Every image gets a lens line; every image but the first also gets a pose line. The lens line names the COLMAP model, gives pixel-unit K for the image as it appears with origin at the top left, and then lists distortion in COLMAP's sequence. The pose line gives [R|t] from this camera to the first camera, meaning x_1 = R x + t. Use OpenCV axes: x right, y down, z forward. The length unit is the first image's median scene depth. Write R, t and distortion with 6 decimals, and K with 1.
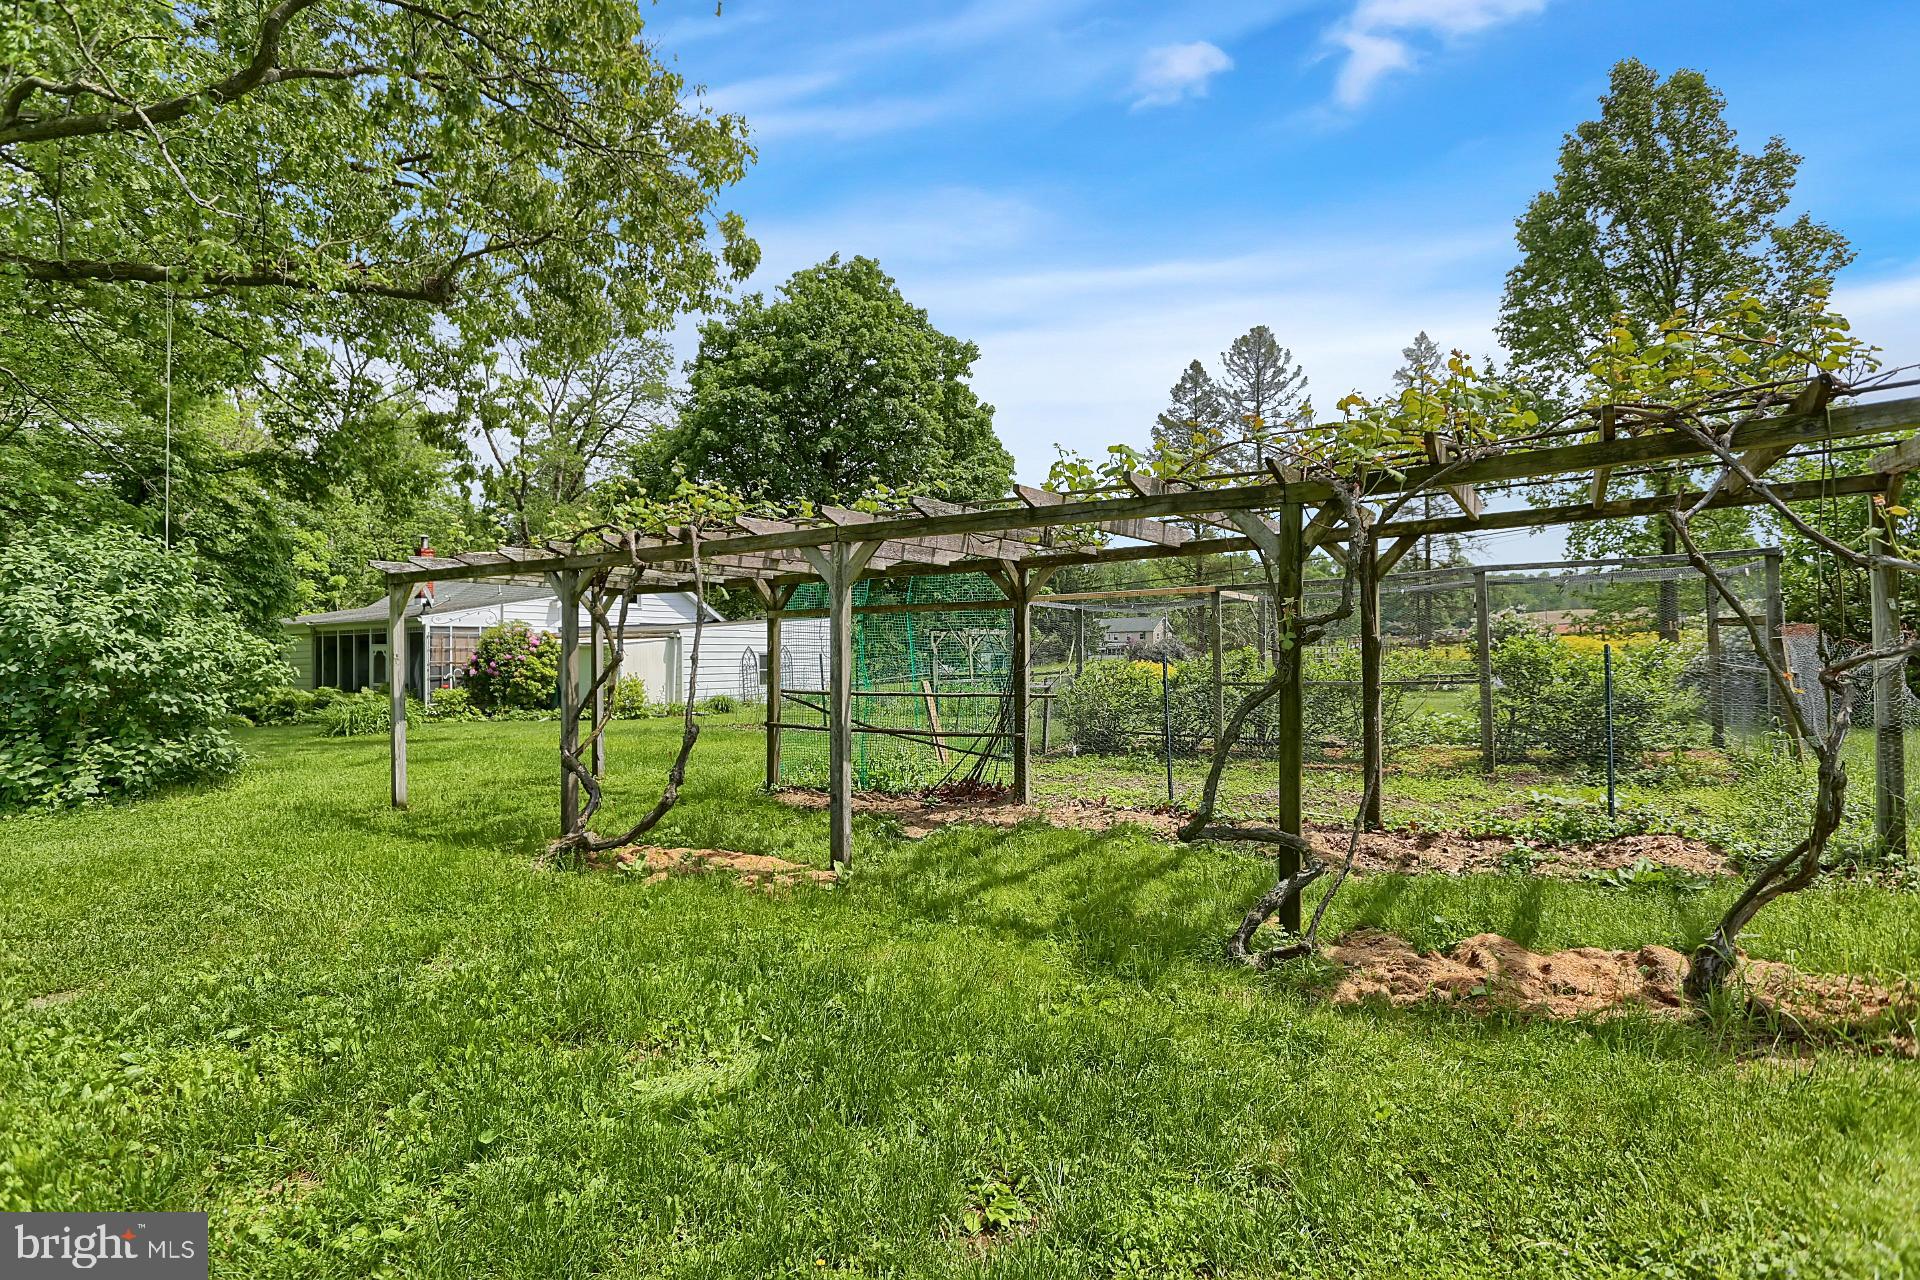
lens RADIAL K [[974.1, 0, 960.0], [0, 974.1, 640.0], [0, 0, 1]] dist [-0.061440, 0.032233]
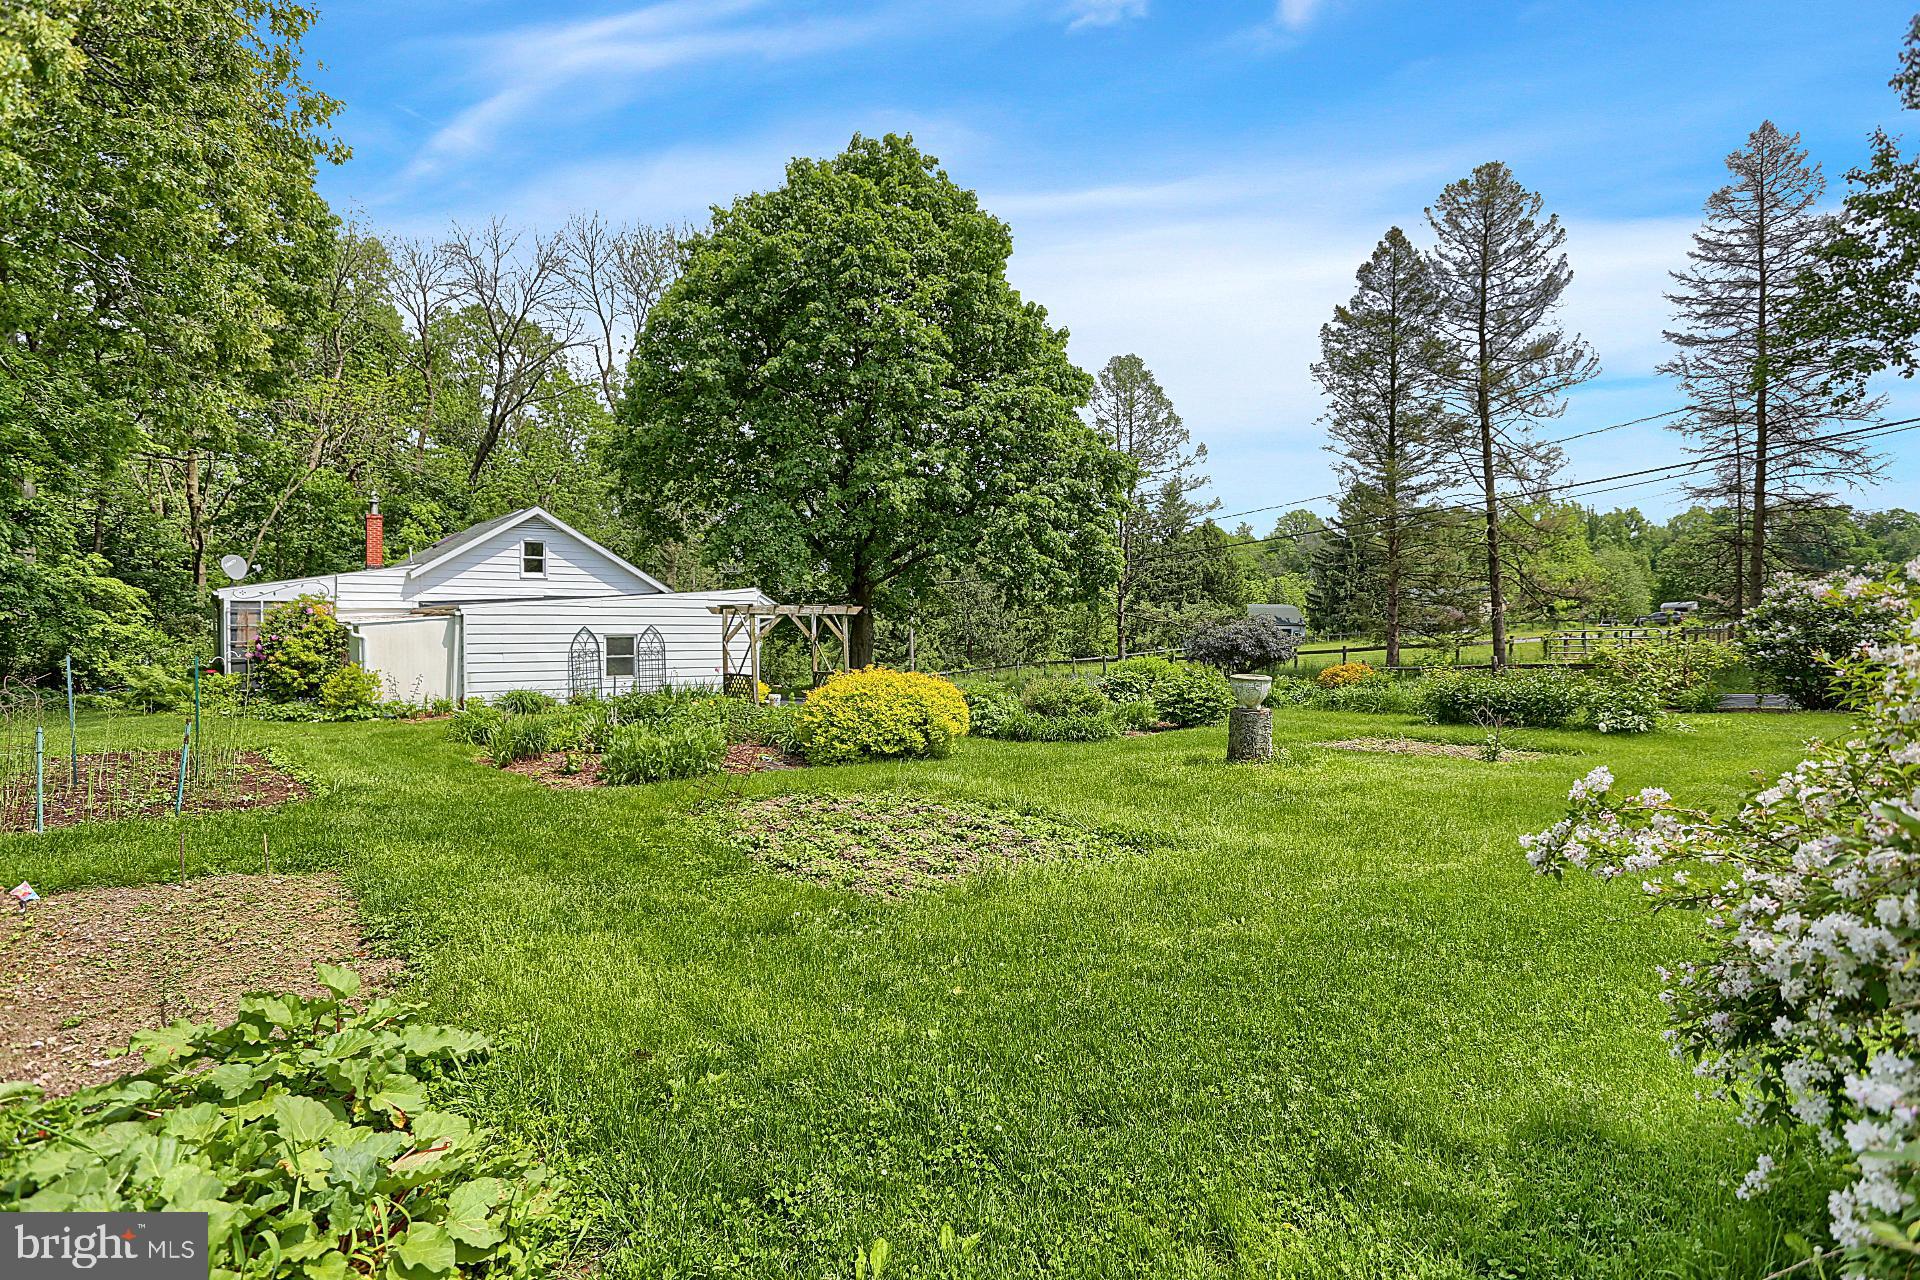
lens RADIAL K [[974.1, 0, 960.0], [0, 974.1, 640.0], [0, 0, 1]] dist [-0.061440, 0.032233]
pose [[0.938751, 0.016507, -0.344201, 0.232459], [-0.006858, 0.999549, 0.029230, -0.005578], [0.344528, -0.025079, 0.938441, 0.271478]]
